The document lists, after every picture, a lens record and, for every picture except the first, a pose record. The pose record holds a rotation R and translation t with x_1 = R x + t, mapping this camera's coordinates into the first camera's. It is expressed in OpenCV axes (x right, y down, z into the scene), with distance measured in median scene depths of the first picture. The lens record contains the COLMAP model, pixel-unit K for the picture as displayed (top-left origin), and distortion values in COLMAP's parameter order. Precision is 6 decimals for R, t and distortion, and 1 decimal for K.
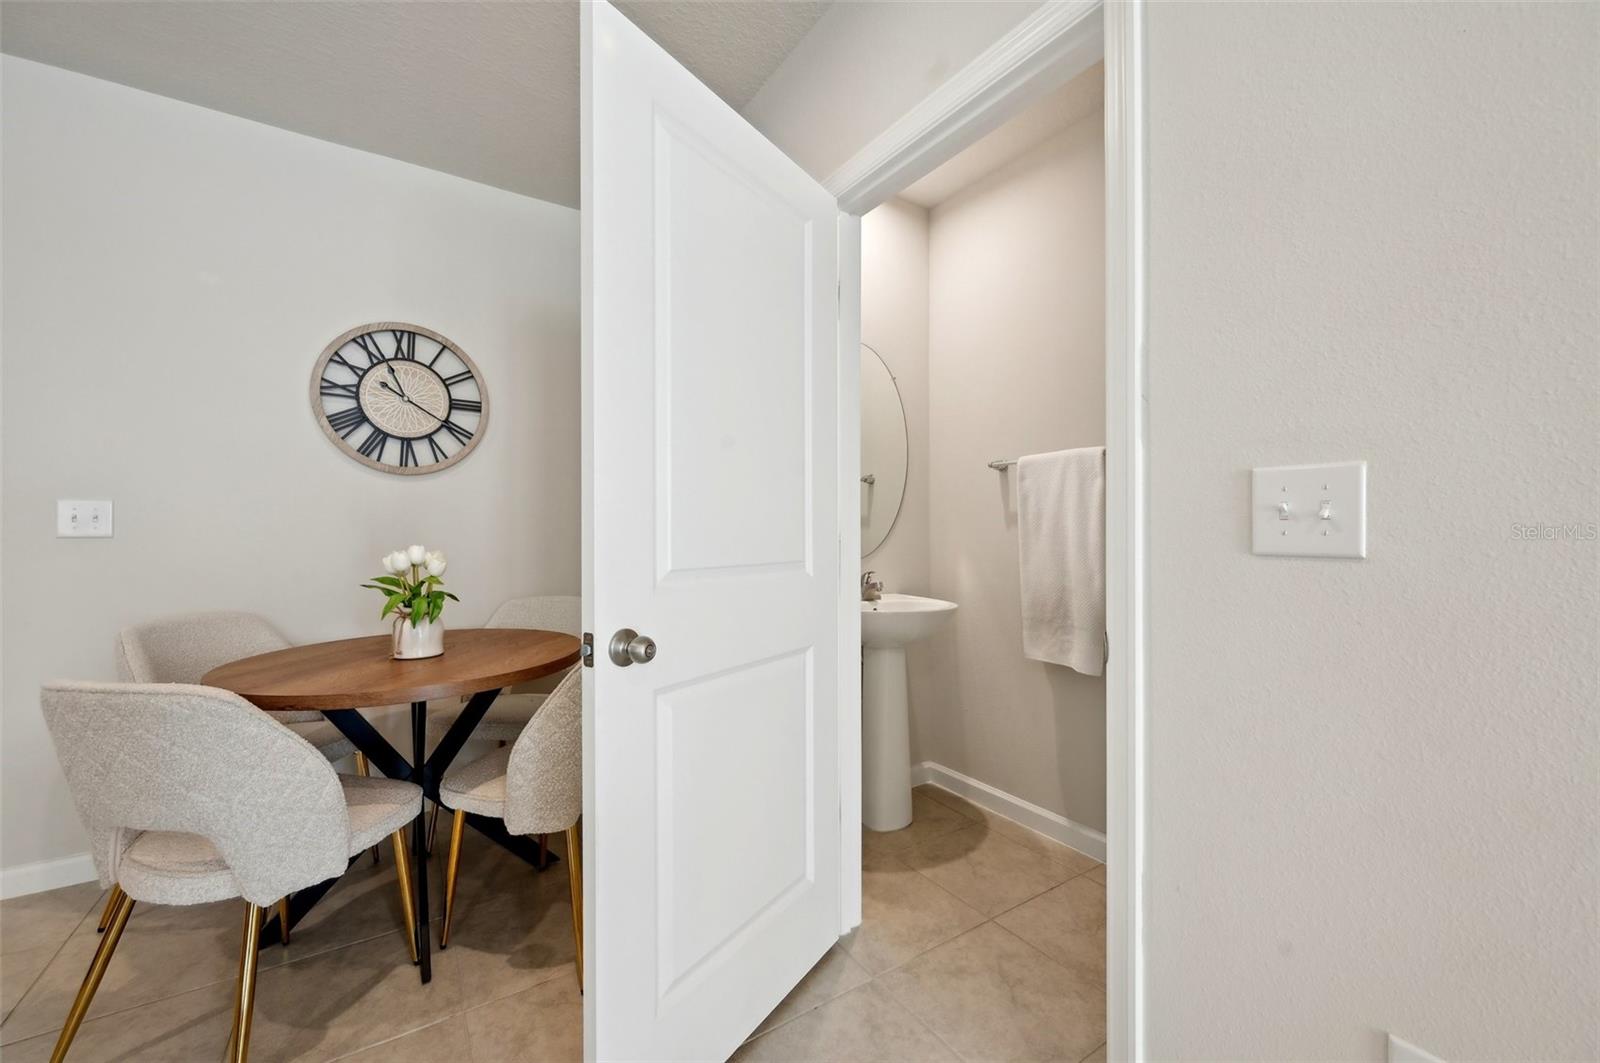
lens RADIAL K [[628.1, 0, 804.0], [0, 628.1, 532.9], [0, 0, 1]] dist [-0.000070, 0.001039]
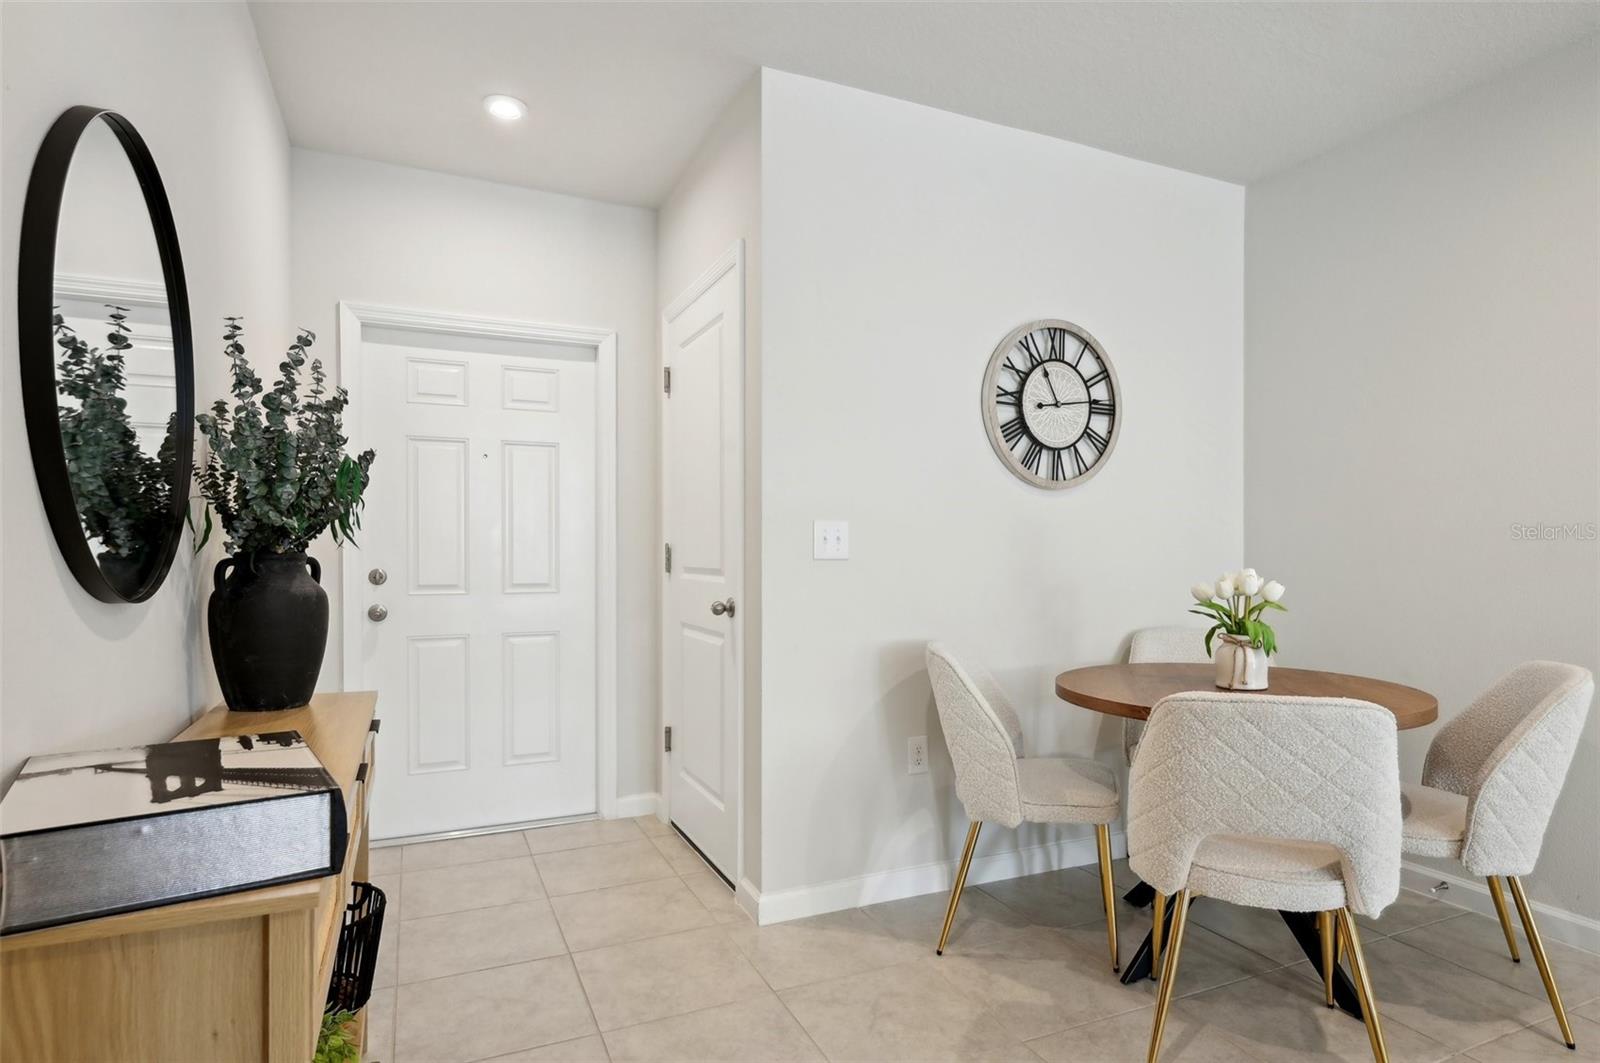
lens RADIAL K [[864.1, 0, 814.7], [0, 864.1, 559.8], [0, 0, 1]] dist [-0.002118, 0.000716]
pose [[0.988265, 0.001880, -0.152736, -0.823995], [-0.000716, 0.999970, 0.007675, -0.001315], [0.152746, -0.007476, 0.988237, -0.281813]]
